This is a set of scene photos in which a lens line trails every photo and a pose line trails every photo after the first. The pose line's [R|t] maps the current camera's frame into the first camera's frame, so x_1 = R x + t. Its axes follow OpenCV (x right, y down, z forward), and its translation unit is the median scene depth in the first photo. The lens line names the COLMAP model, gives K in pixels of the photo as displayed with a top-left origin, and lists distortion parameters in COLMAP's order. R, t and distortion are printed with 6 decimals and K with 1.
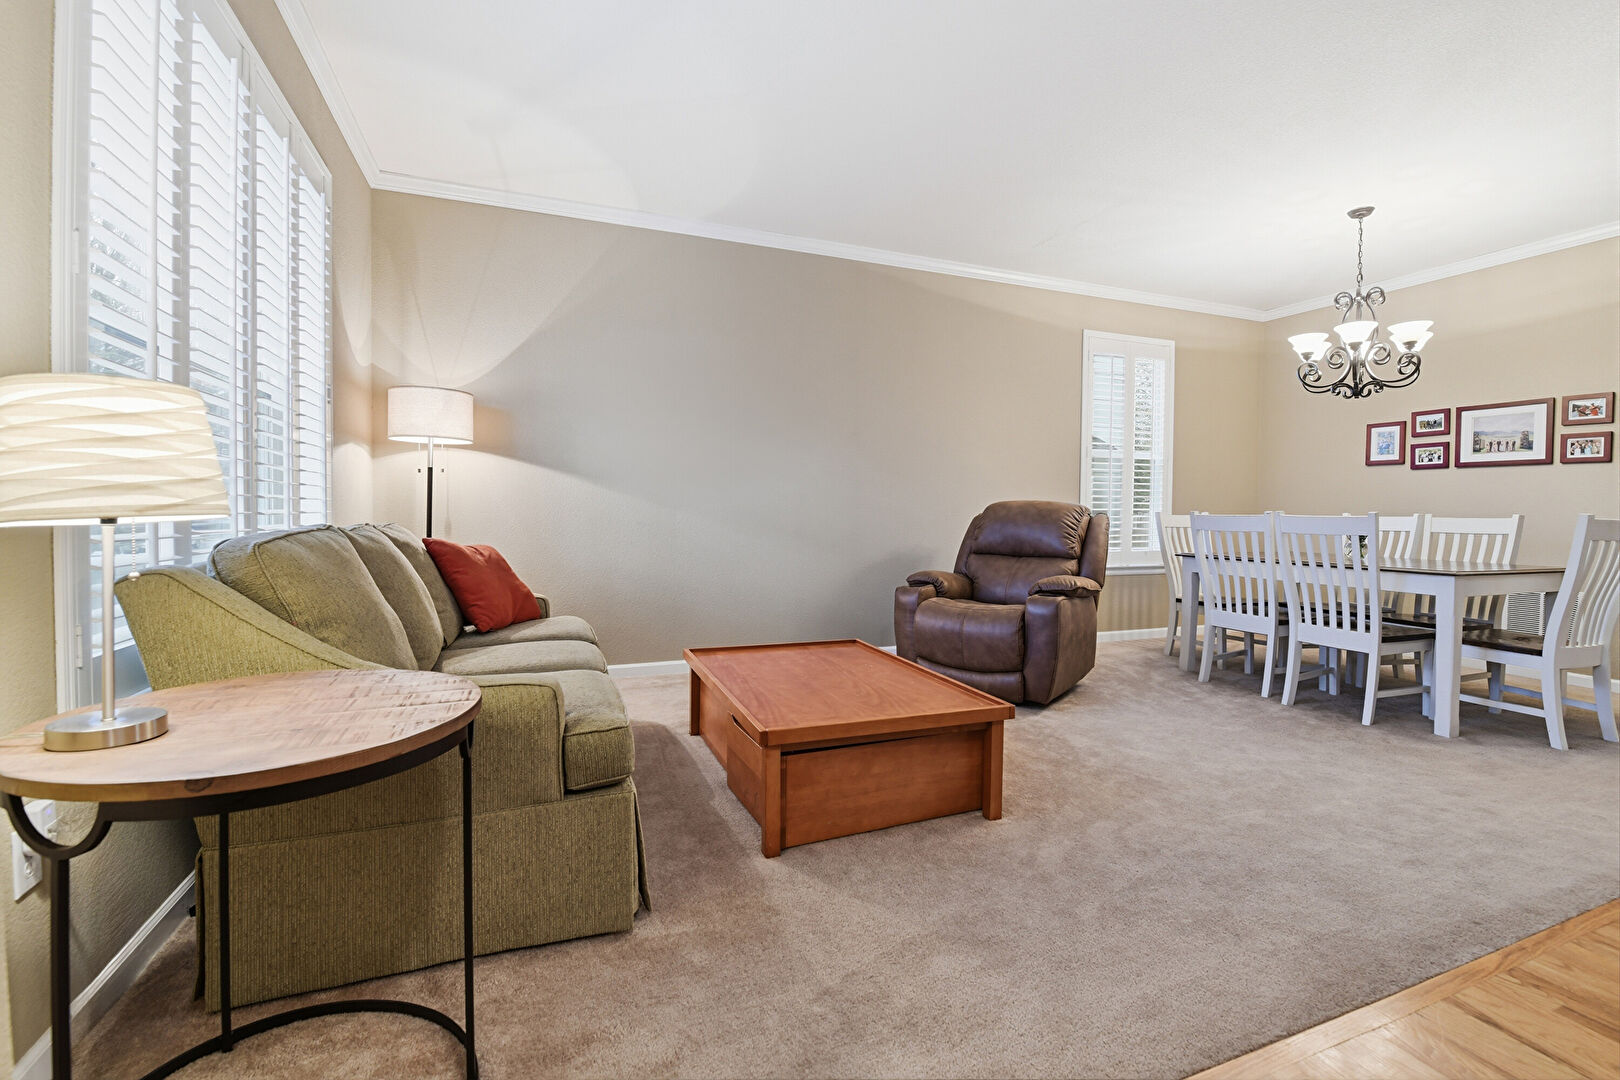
lens RADIAL K [[711.1, 0, 808.1], [0, 711.1, 529.2], [0, 0, 1]] dist [-0.001857, -0.008363]
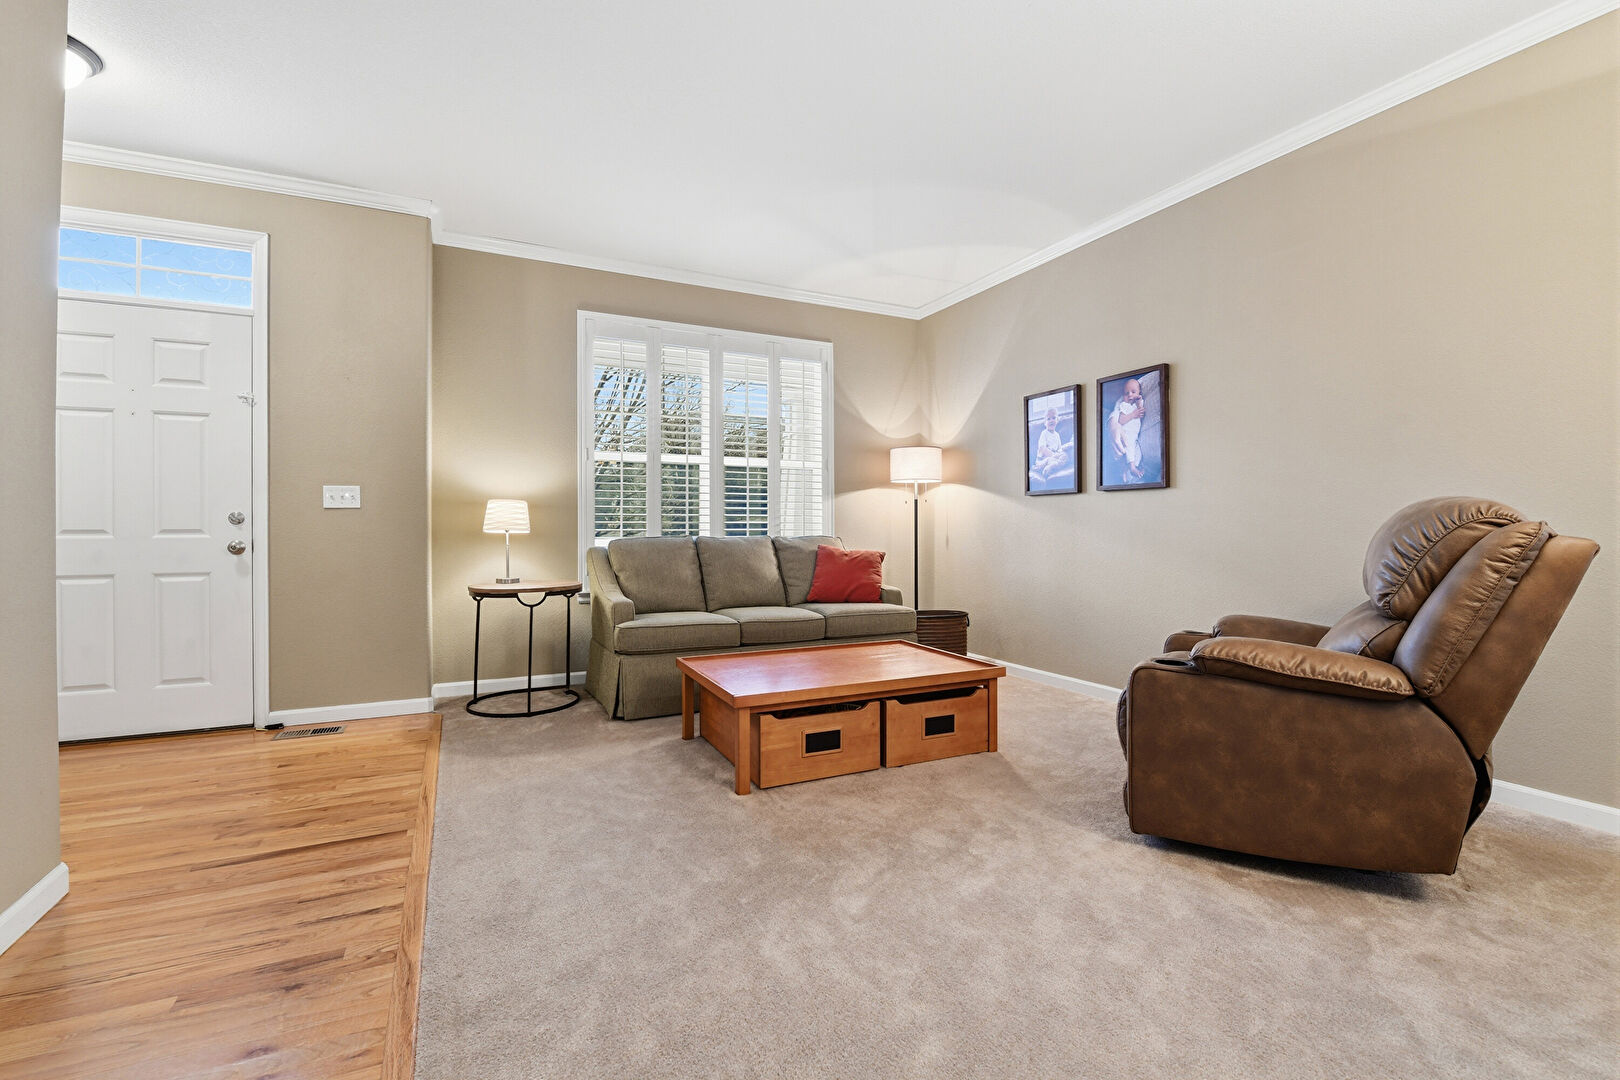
lens RADIAL K [[711.1, 0, 808.1], [0, 711.1, 529.2], [0, 0, 1]] dist [-0.001857, -0.008363]
pose [[0.079489, -0.010363, -0.996782, 0.742621], [-0.020148, 0.999725, -0.012001, -0.001880], [0.996632, 0.021037, 0.079258, 0.531764]]
